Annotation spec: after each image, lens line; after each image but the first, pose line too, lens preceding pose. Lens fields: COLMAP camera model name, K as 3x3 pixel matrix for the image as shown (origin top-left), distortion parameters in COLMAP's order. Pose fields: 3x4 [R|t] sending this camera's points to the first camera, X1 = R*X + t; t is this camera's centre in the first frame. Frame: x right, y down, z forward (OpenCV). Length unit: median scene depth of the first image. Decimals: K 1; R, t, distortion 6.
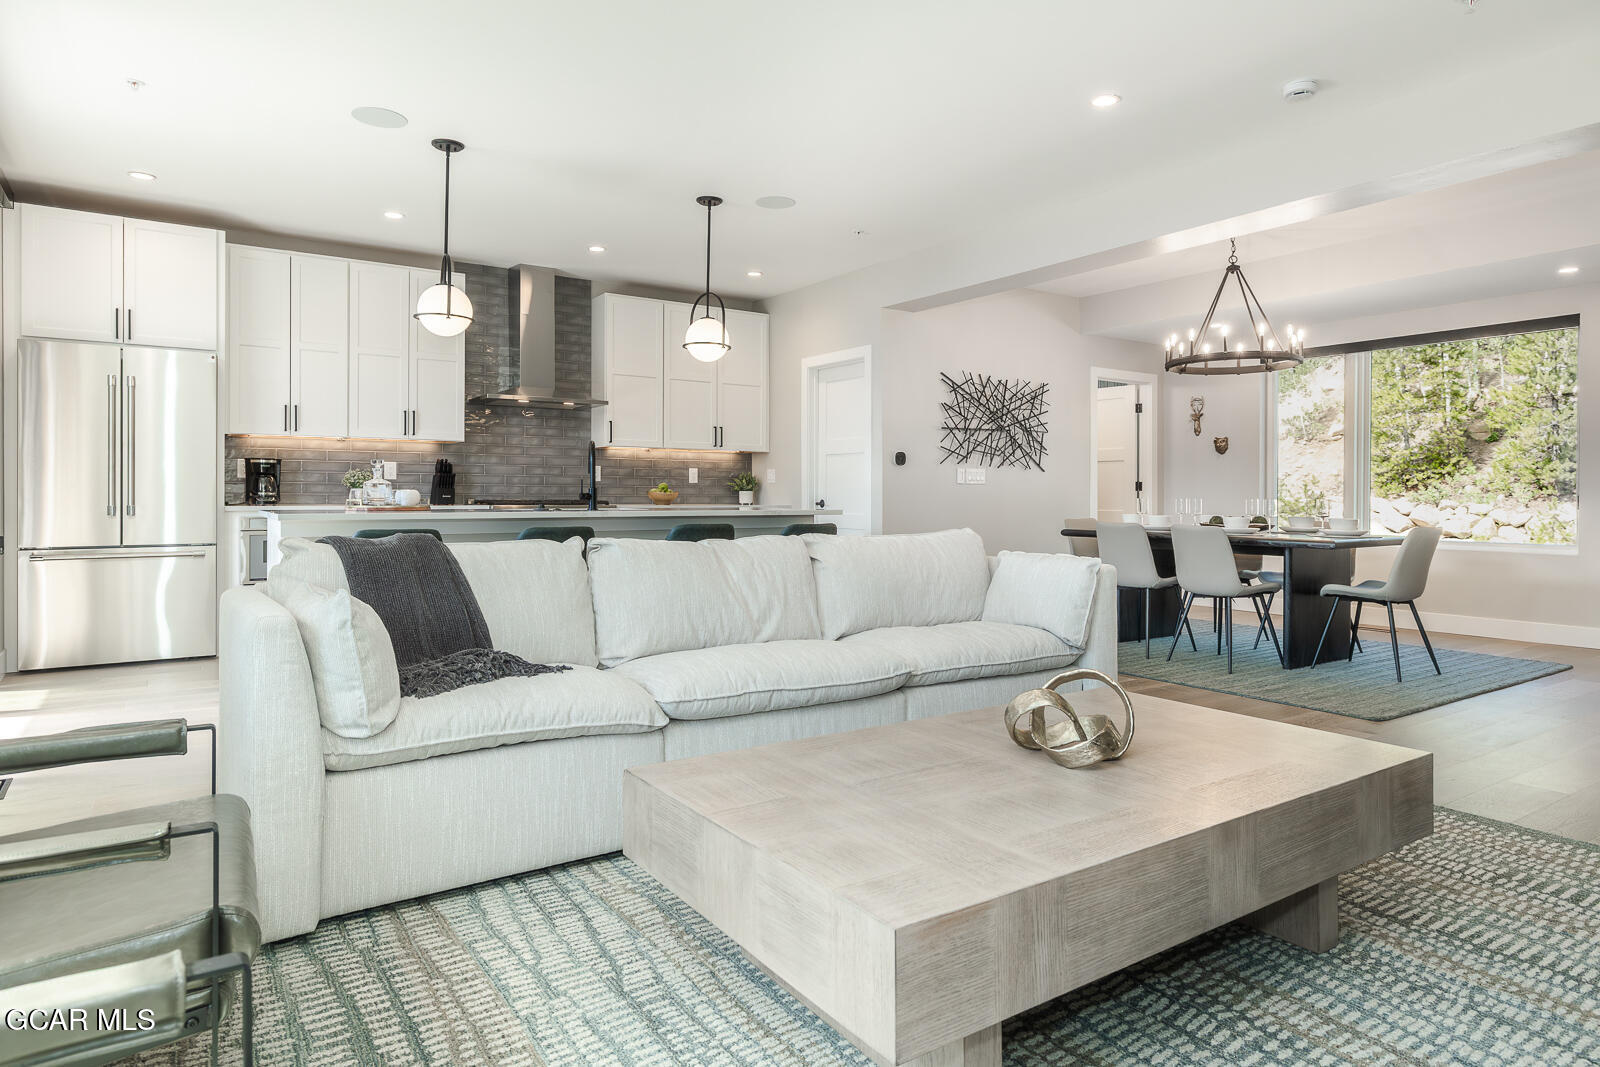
lens RADIAL K [[939.1, 0, 800.5], [0, 939.1, 501.1], [0, 0, 1]] dist [-0.001375, 0.000065]
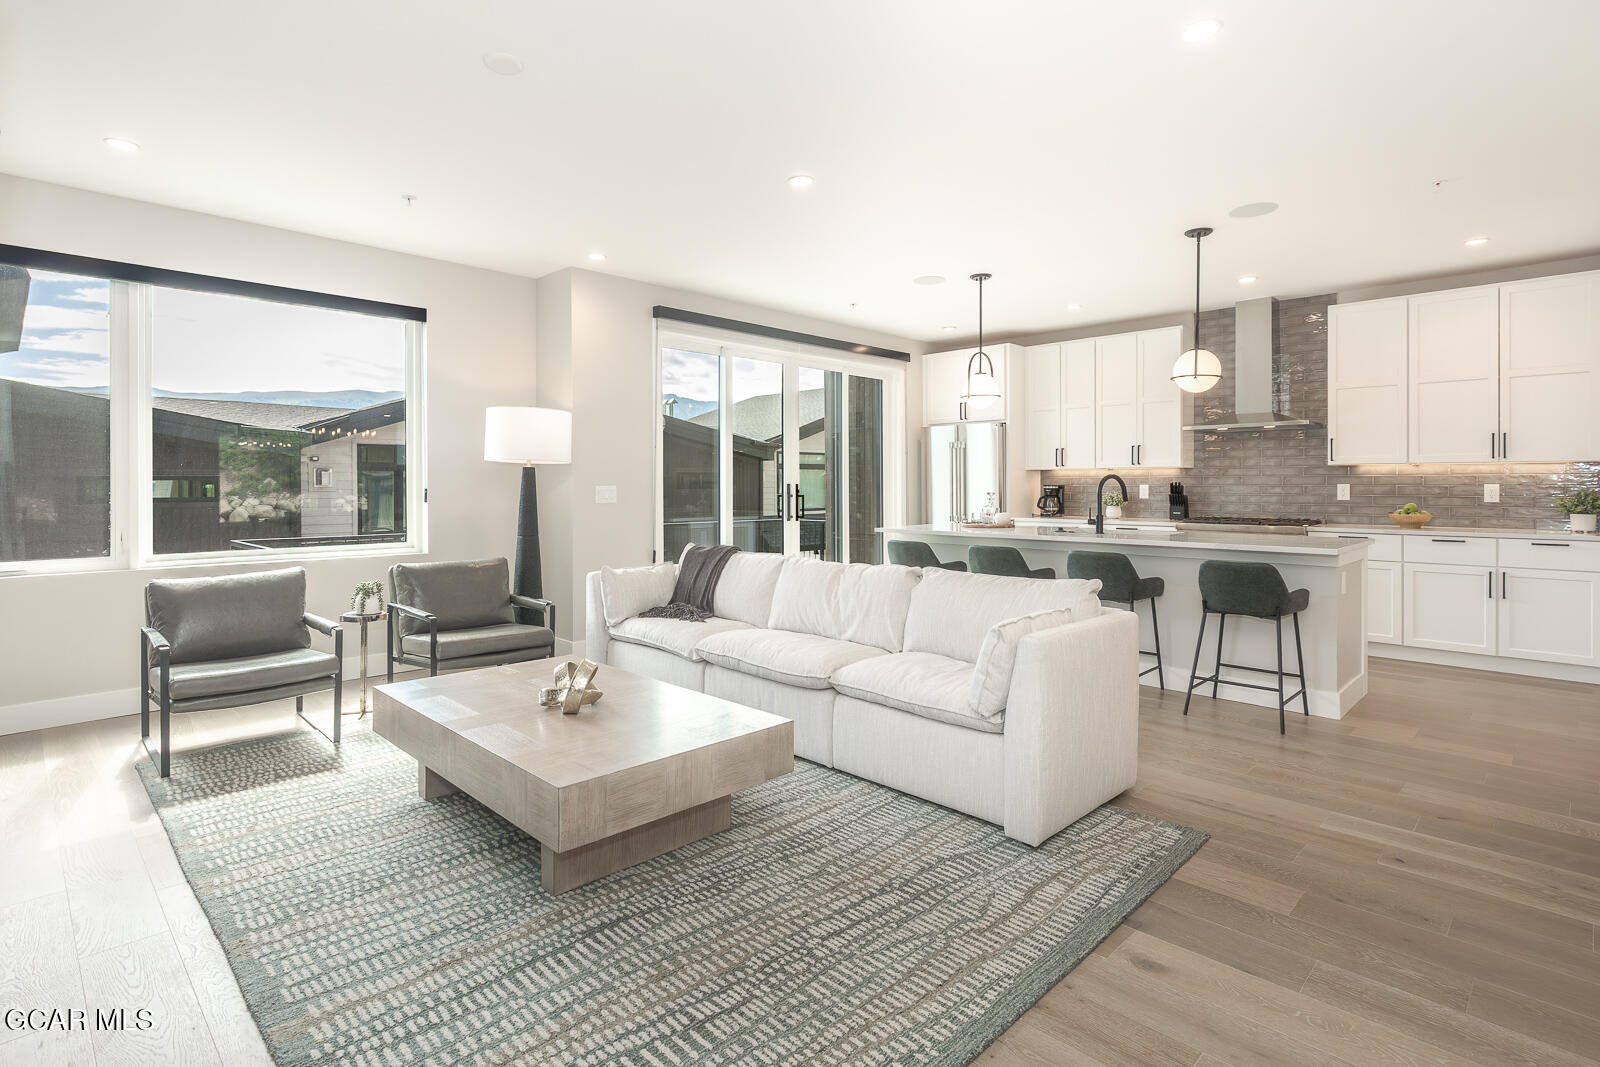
lens RADIAL K [[800.0, 0, 799.9], [0, 800.0, 489.4], [0, 0, 1]] dist [0.000357, 0.000035]
pose [[0.189180, 0.000211, -0.981942, 0.505730], [-0.001420, 0.999999, -0.000058, -0.033174], [0.981941, 0.001405, 0.189180, 0.321685]]
